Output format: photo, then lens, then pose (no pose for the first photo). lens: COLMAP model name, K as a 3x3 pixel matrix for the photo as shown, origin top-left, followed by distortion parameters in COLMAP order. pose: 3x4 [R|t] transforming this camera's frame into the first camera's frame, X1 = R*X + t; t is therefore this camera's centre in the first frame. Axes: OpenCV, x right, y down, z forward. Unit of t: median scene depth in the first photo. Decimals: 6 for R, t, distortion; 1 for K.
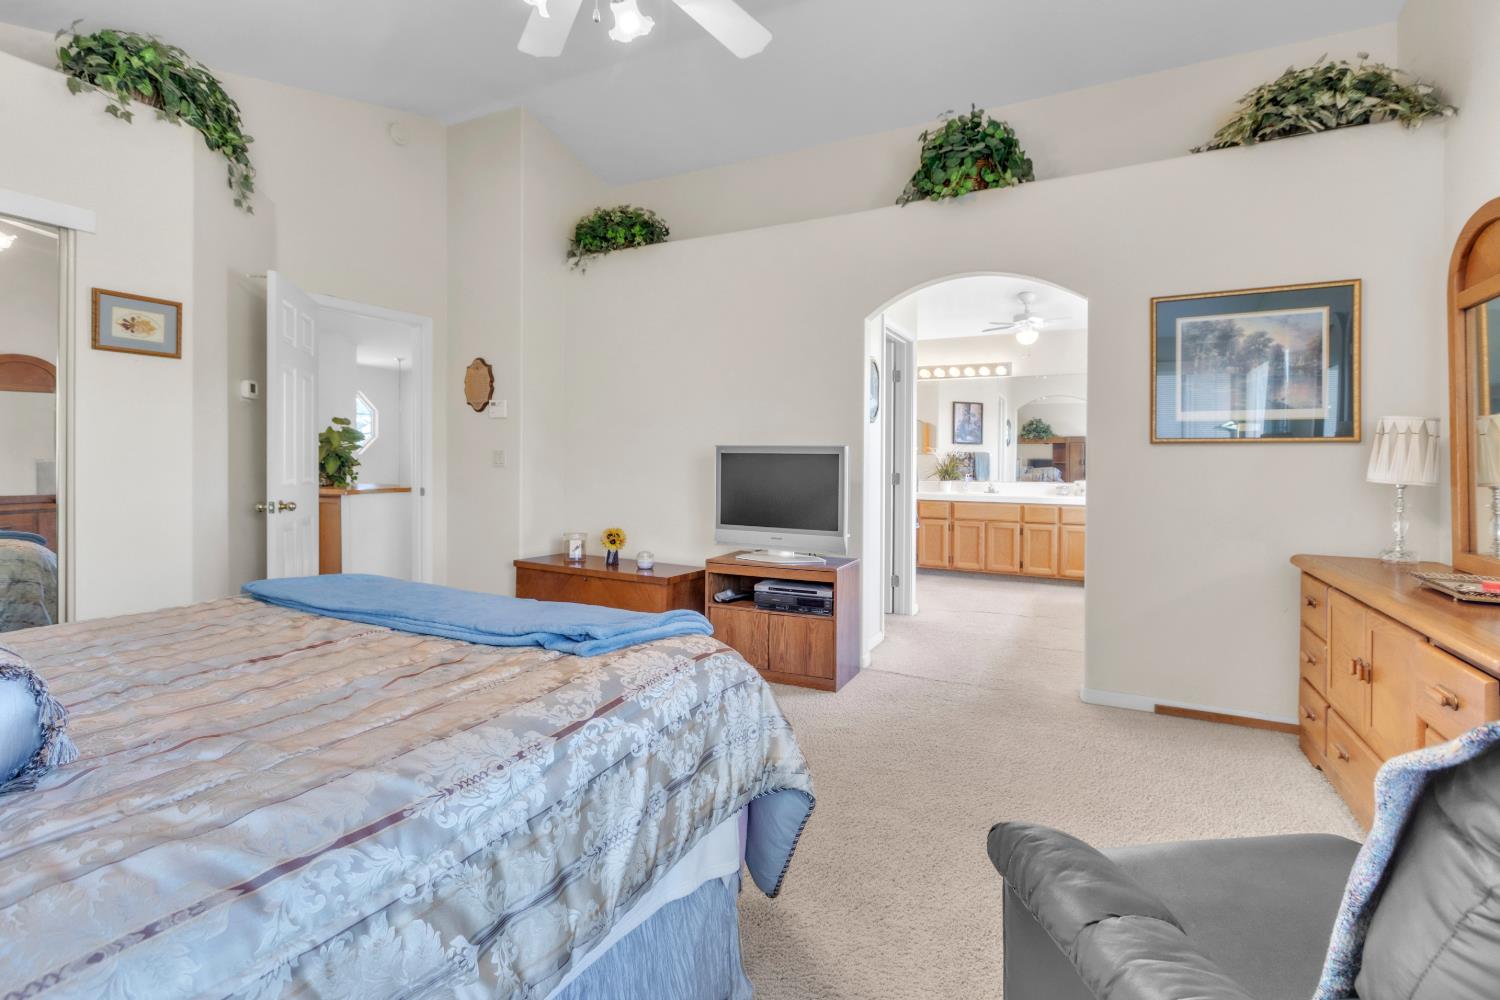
lens RADIAL K [[692.0, 0, 743.4], [0, 692.0, 473.2], [0, 0, 1]] dist [-0.002851, -0.000366]
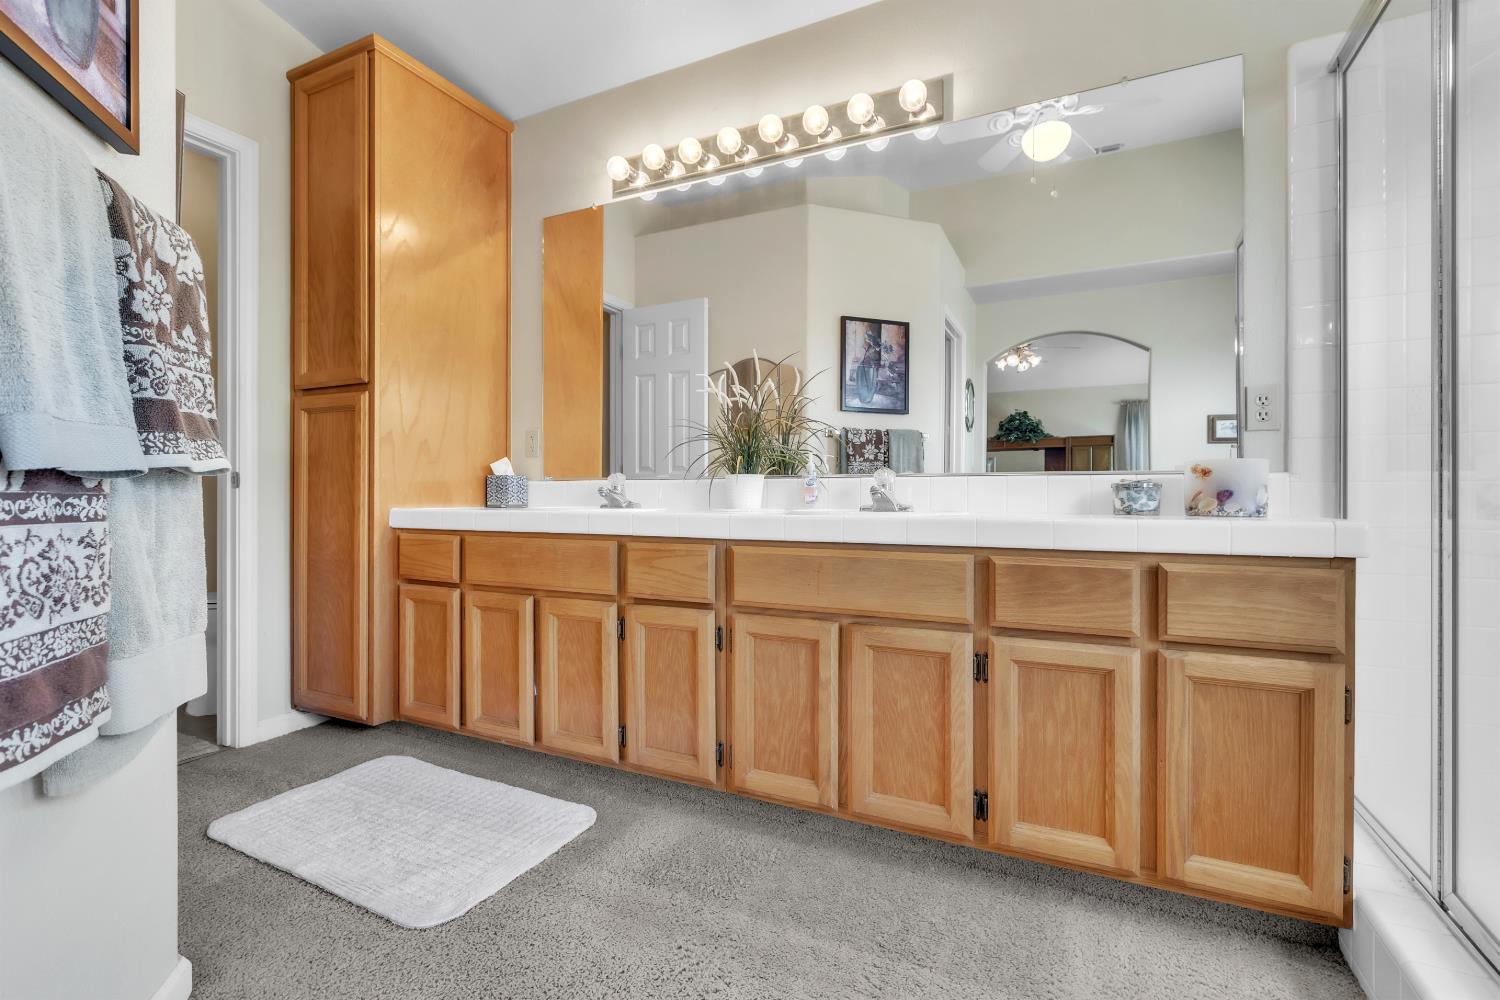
lens RADIAL K [[677.8, 0, 743.8], [0, 677.8, 506.5], [0, 0, 1]] dist [0.001166, 0.000026]
pose [[0.999819, -0.004685, 0.018418, 0.303155], [0.004770, 0.999978, -0.004604, 0.028623], [-0.018396, 0.004691, 0.999820, 0.736123]]
